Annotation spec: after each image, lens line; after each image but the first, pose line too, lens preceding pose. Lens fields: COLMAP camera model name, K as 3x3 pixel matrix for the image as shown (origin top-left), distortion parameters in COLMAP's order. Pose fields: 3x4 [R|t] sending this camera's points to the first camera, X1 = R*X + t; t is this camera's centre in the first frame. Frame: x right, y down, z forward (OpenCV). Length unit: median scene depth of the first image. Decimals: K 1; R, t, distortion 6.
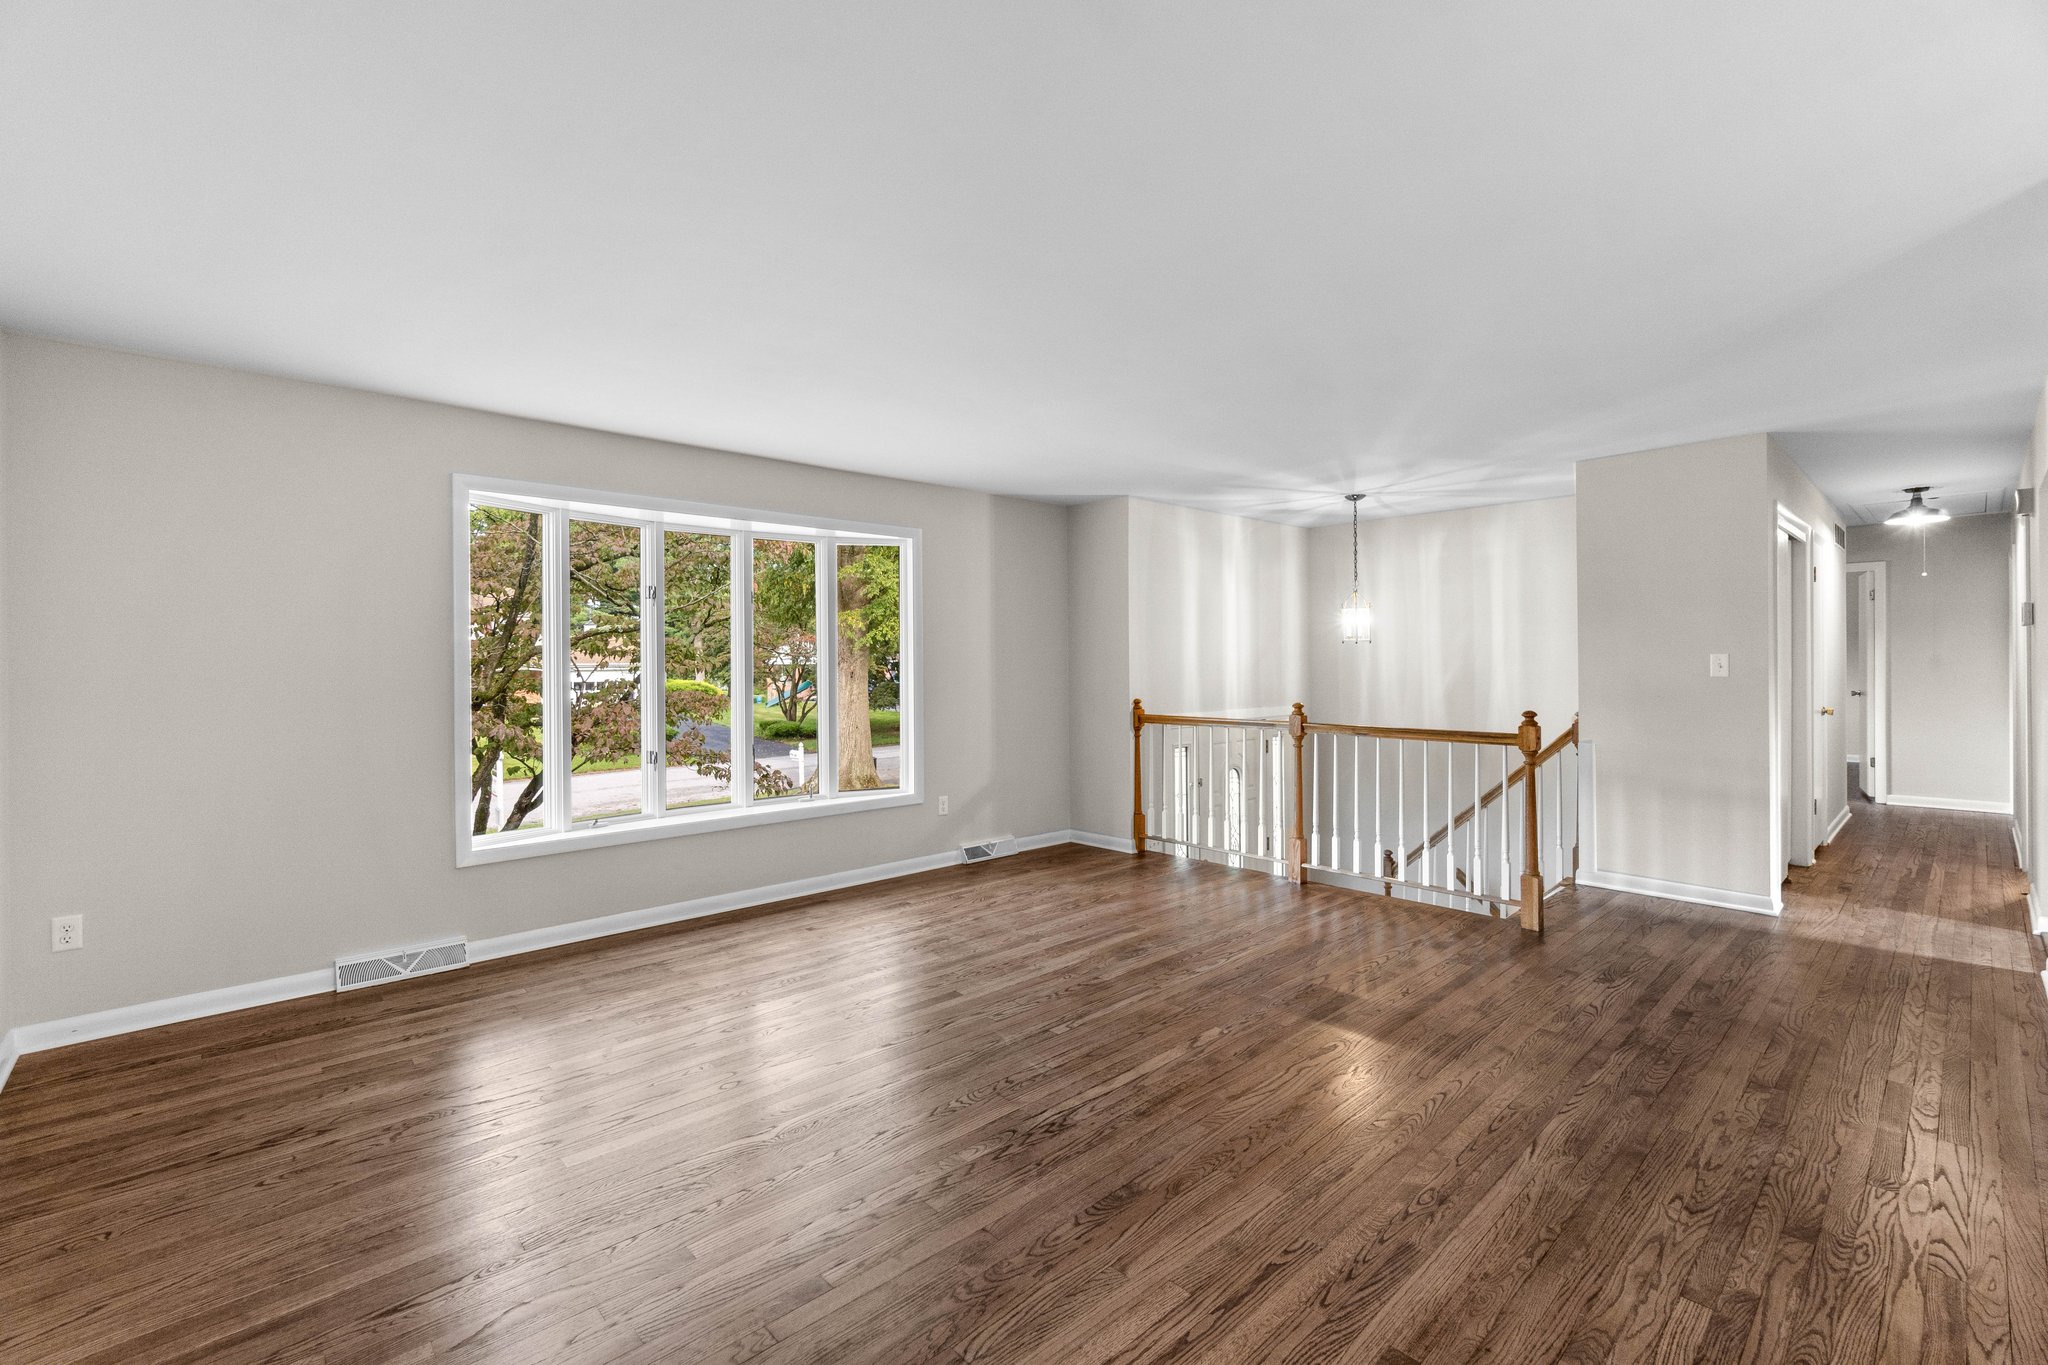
lens RADIAL K [[884.9, 0, 1011.2], [0, 884.9, 669.1], [0, 0, 1]] dist [-0.000444, 0.000846]
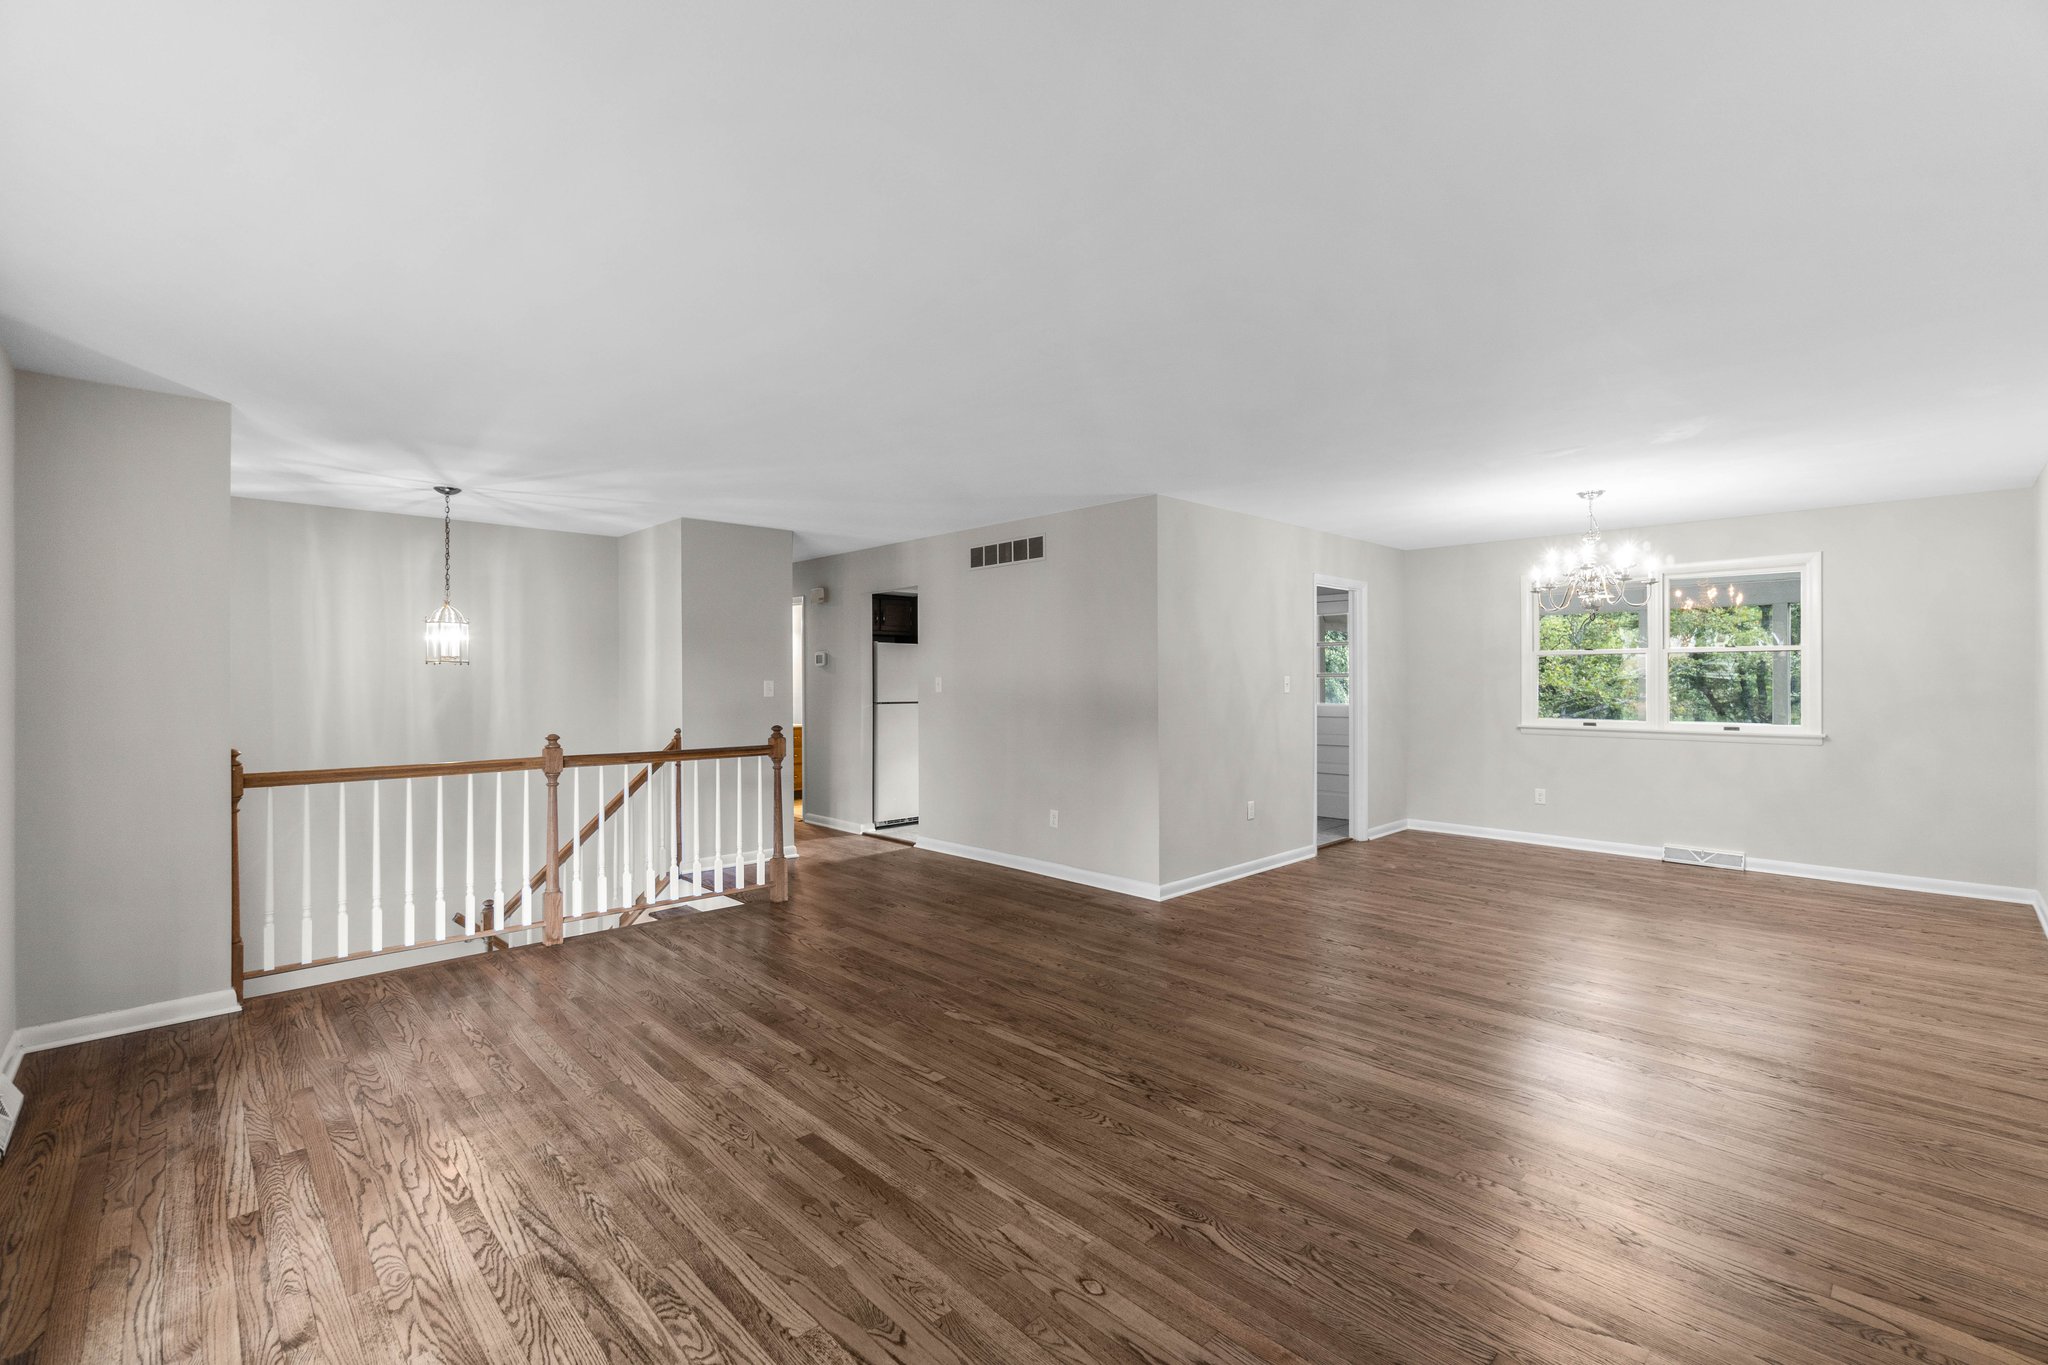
lens RADIAL K [[884.9, 0, 1010.9], [0, 884.9, 684.7], [0, 0, 1]] dist [-0.000444, 0.000846]
pose [[-0.027925, 0.002654, 0.999606, -0.721921], [0.007763, 0.999967, -0.002438, -0.005674], [-0.999580, 0.007692, -0.027945, 0.764425]]
